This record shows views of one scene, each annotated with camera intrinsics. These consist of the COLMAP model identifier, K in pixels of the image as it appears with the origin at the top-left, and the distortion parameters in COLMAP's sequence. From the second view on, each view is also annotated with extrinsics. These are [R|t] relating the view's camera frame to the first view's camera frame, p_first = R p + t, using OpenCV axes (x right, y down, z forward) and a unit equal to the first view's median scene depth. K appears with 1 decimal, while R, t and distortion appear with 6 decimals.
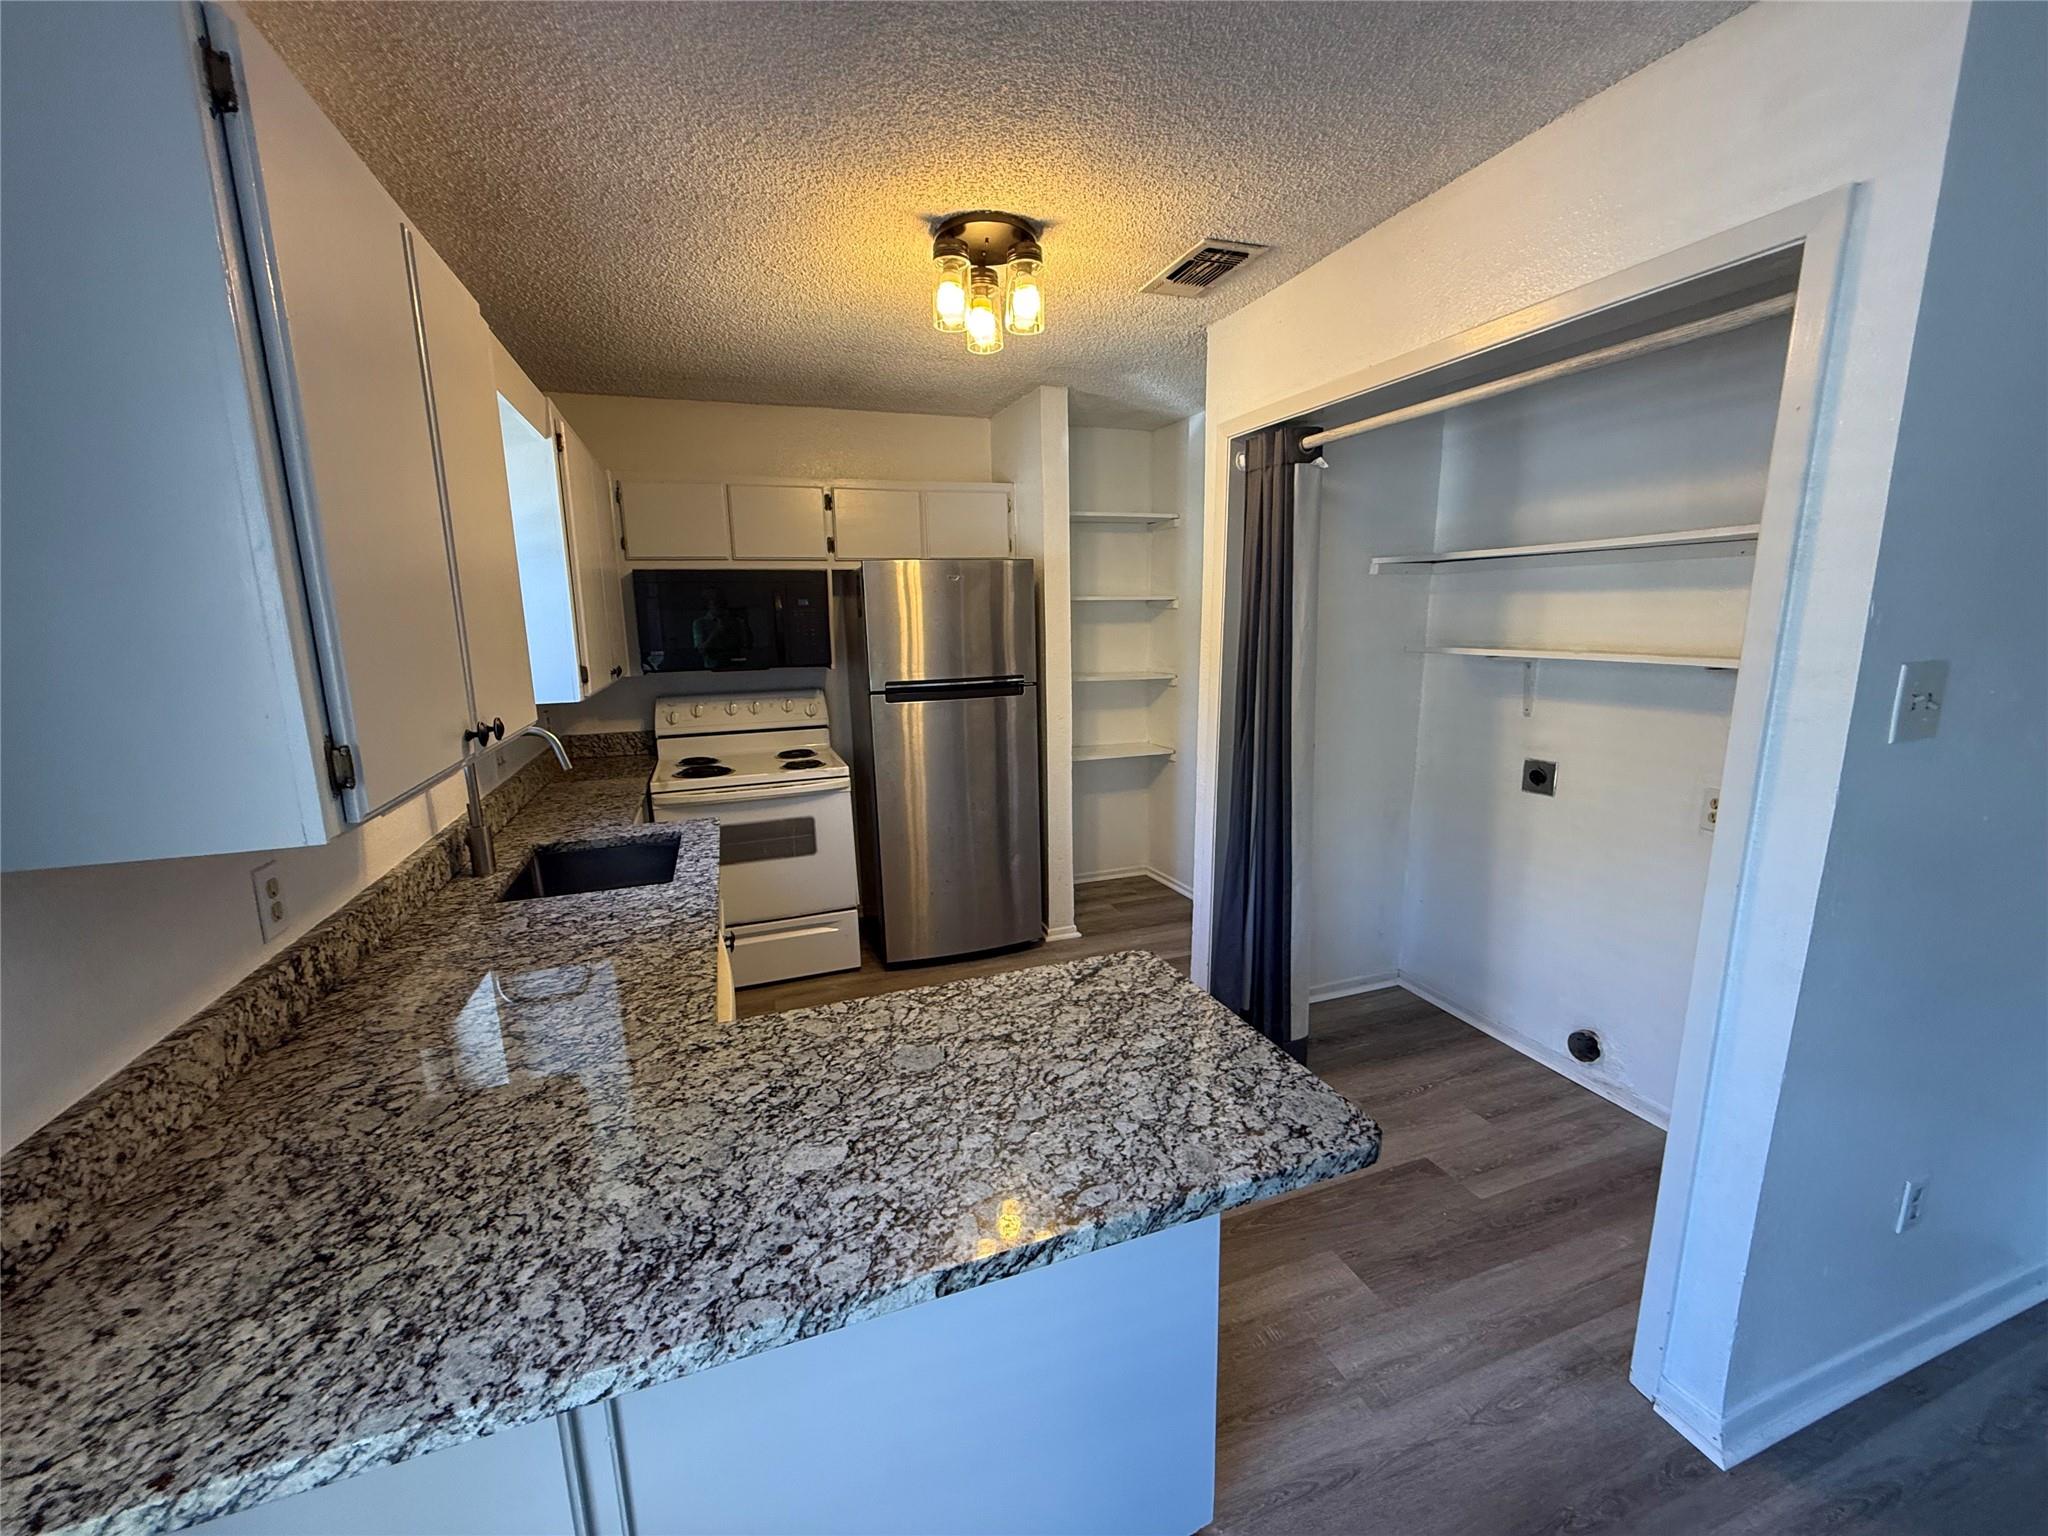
lens RADIAL K [[813.4, 0, 1017.2], [0, 813.4, 759.2], [0, 0, 1]] dist [-0.002394, 0.000072]
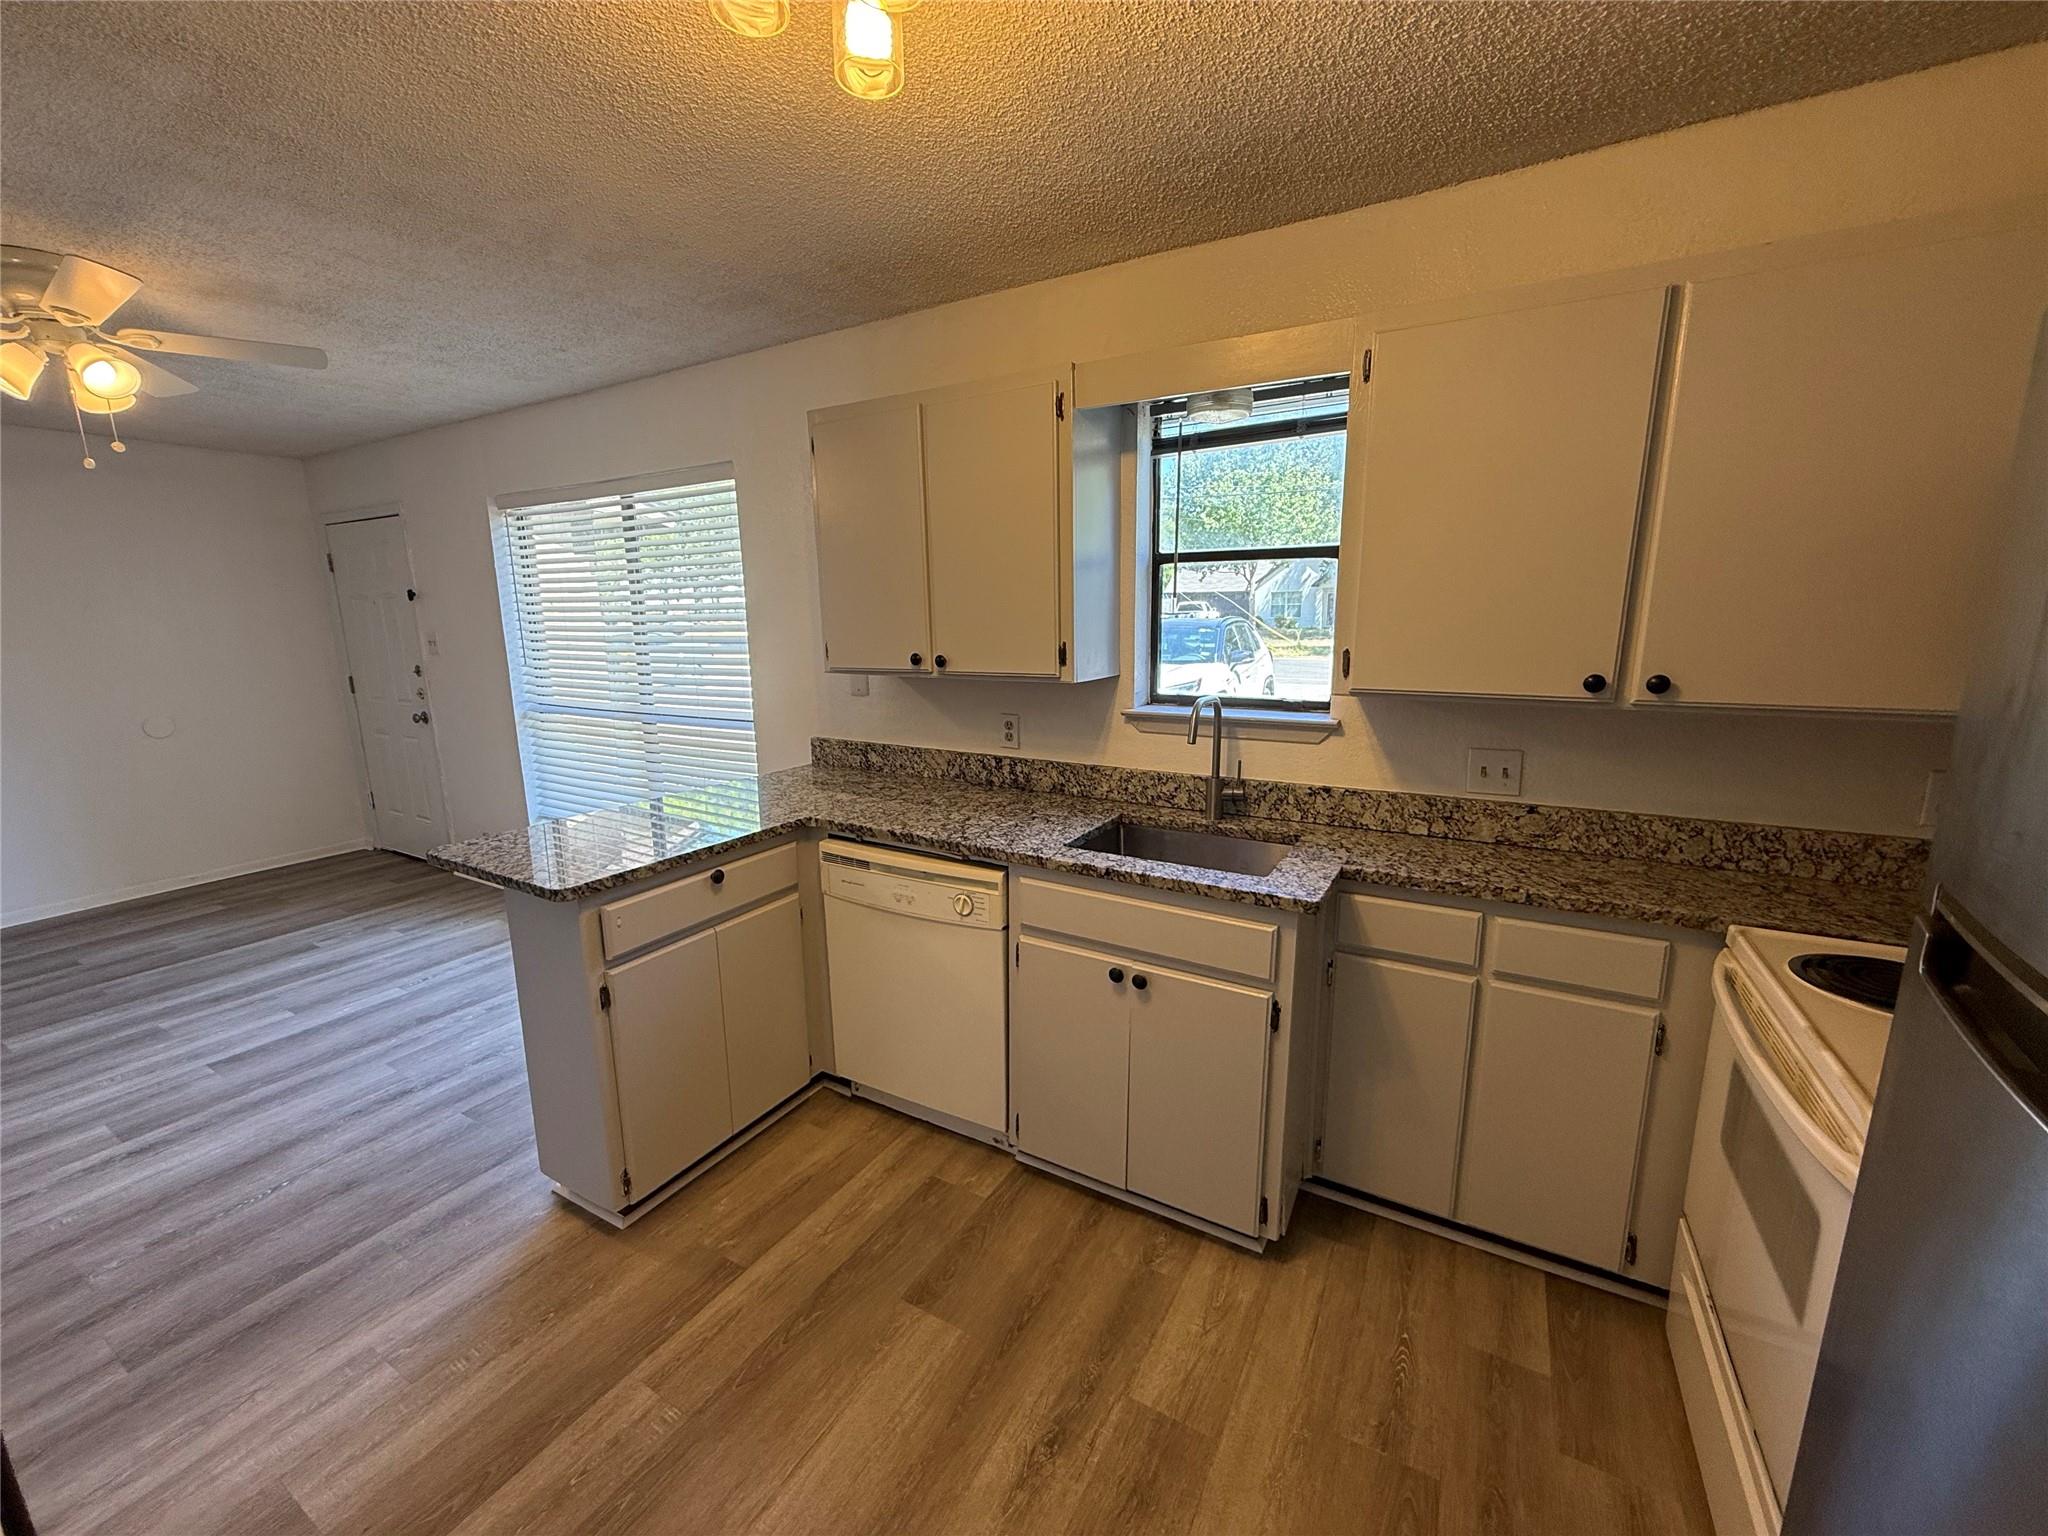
lens RADIAL K [[813.4, 0, 1020.4], [0, 813.4, 764.0], [0, 0, 1]] dist [-0.002394, 0.000072]
pose [[-0.766676, 0.146128, -0.625183, 0.306999], [-0.089204, 0.940065, 0.329120, -0.335921], [0.635807, 0.308097, -0.707690, 1.893908]]
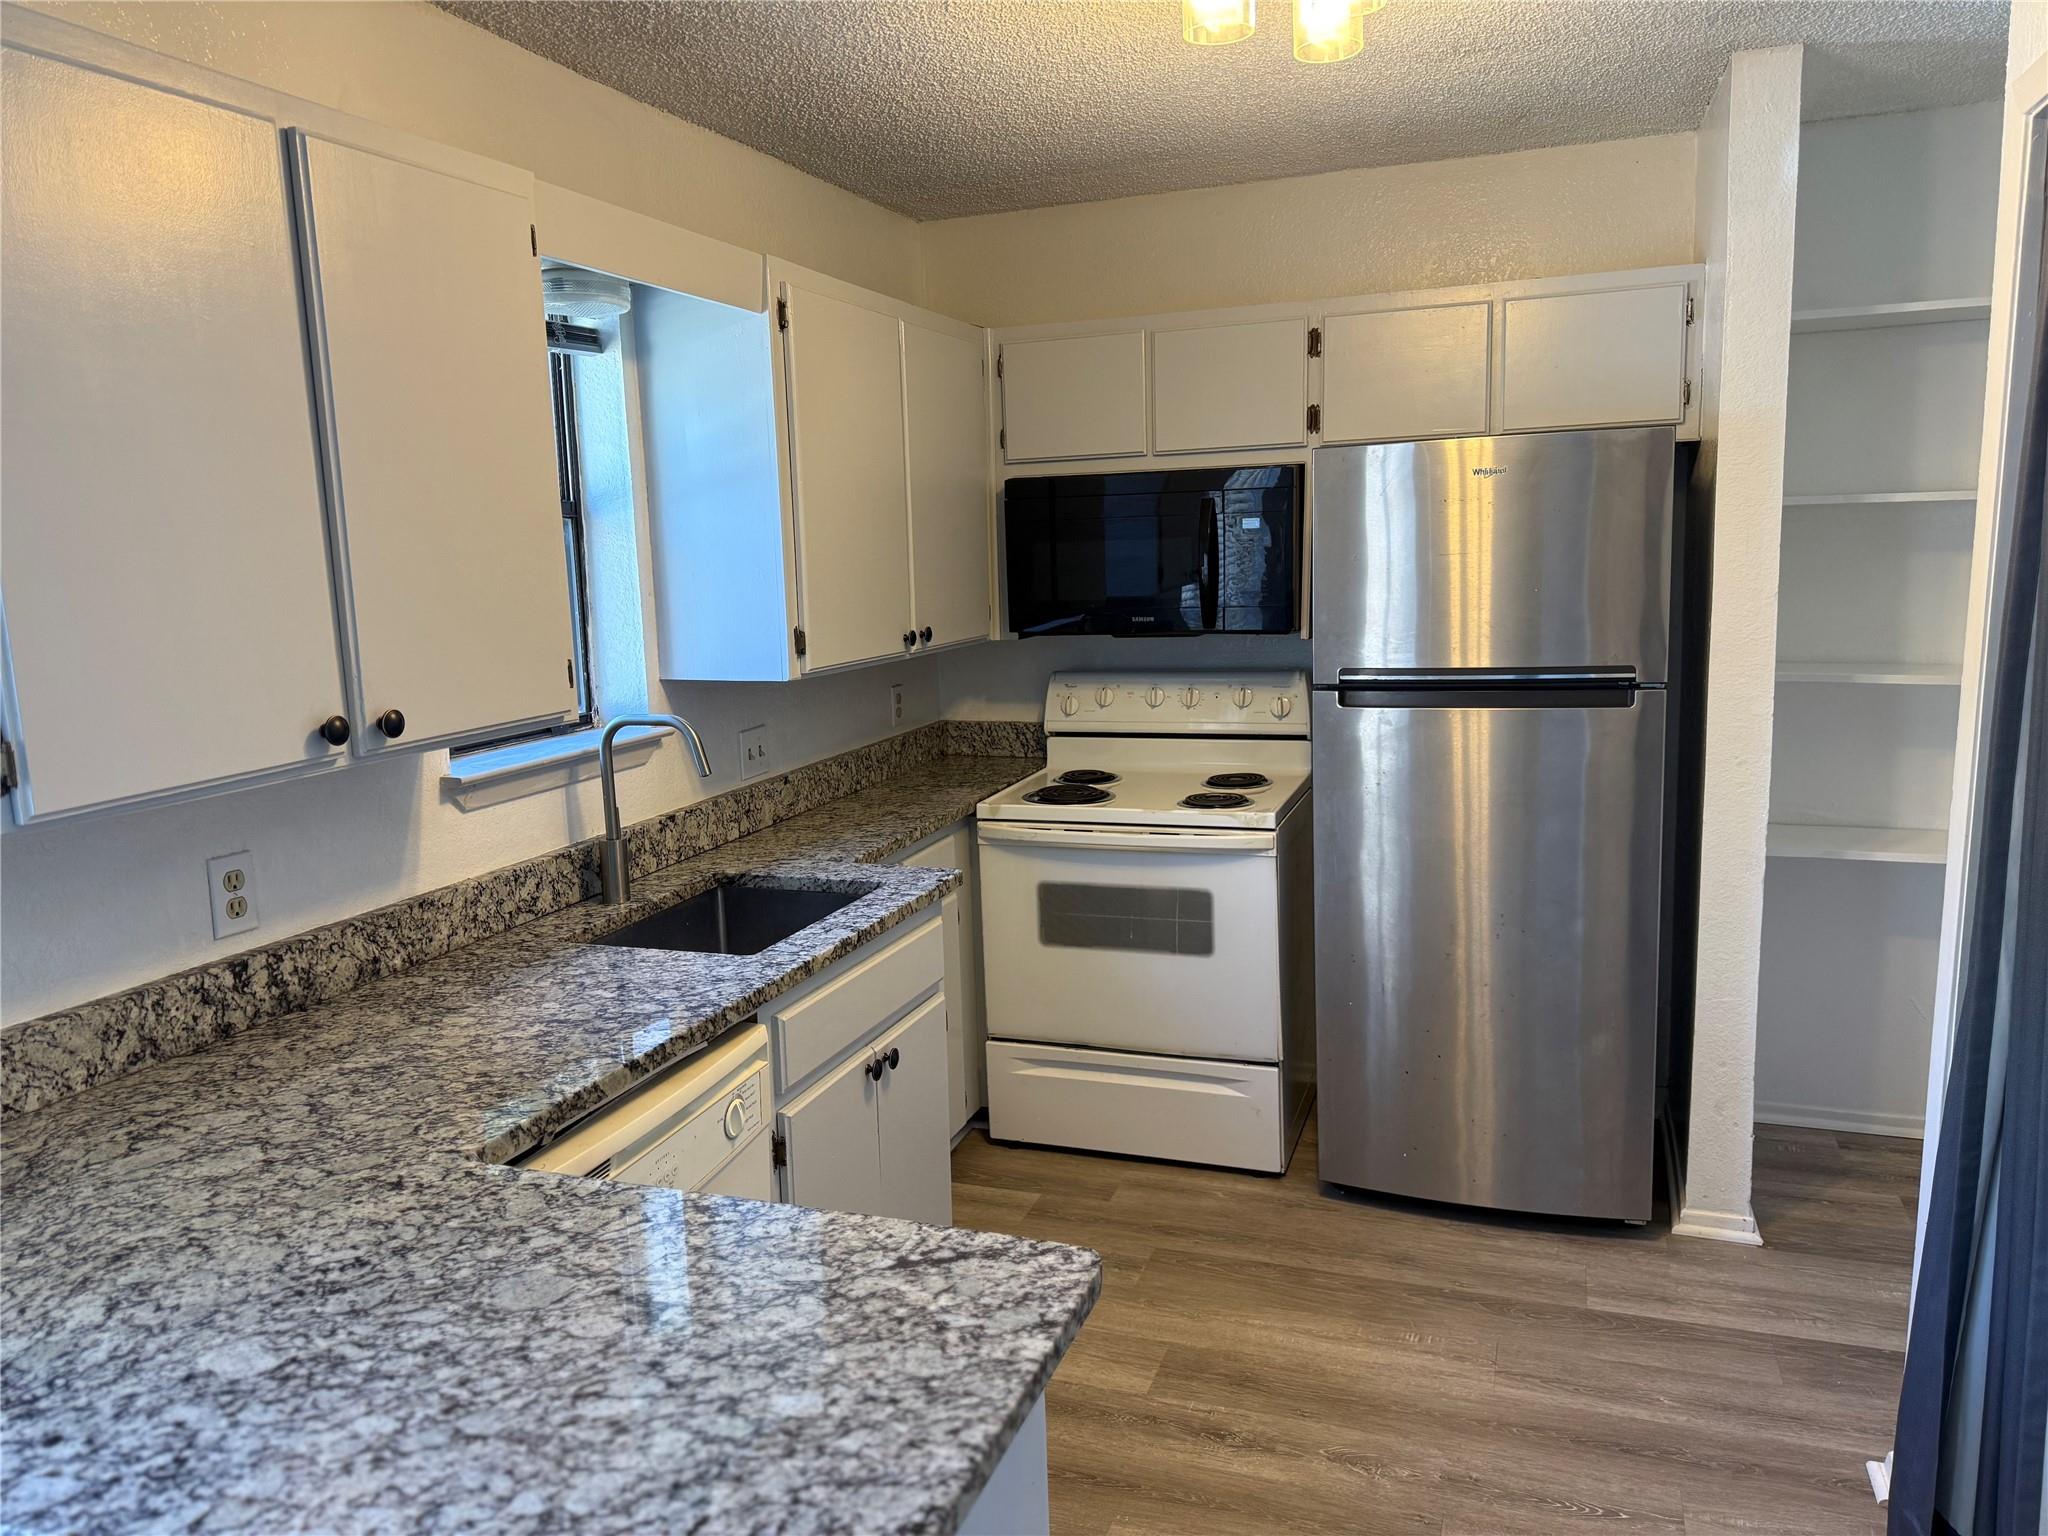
lens RADIAL K [[1440.1, 0, 1027.8], [0, 1440.1, 764.0], [0, 0, 1]] dist [0.037054, -0.039954]
pose [[0.766158, 0.094661, -0.635642, 0.571808], [-0.095953, 0.994855, 0.032501, -0.080180], [0.635448, 0.036091, 0.771300, 0.228871]]
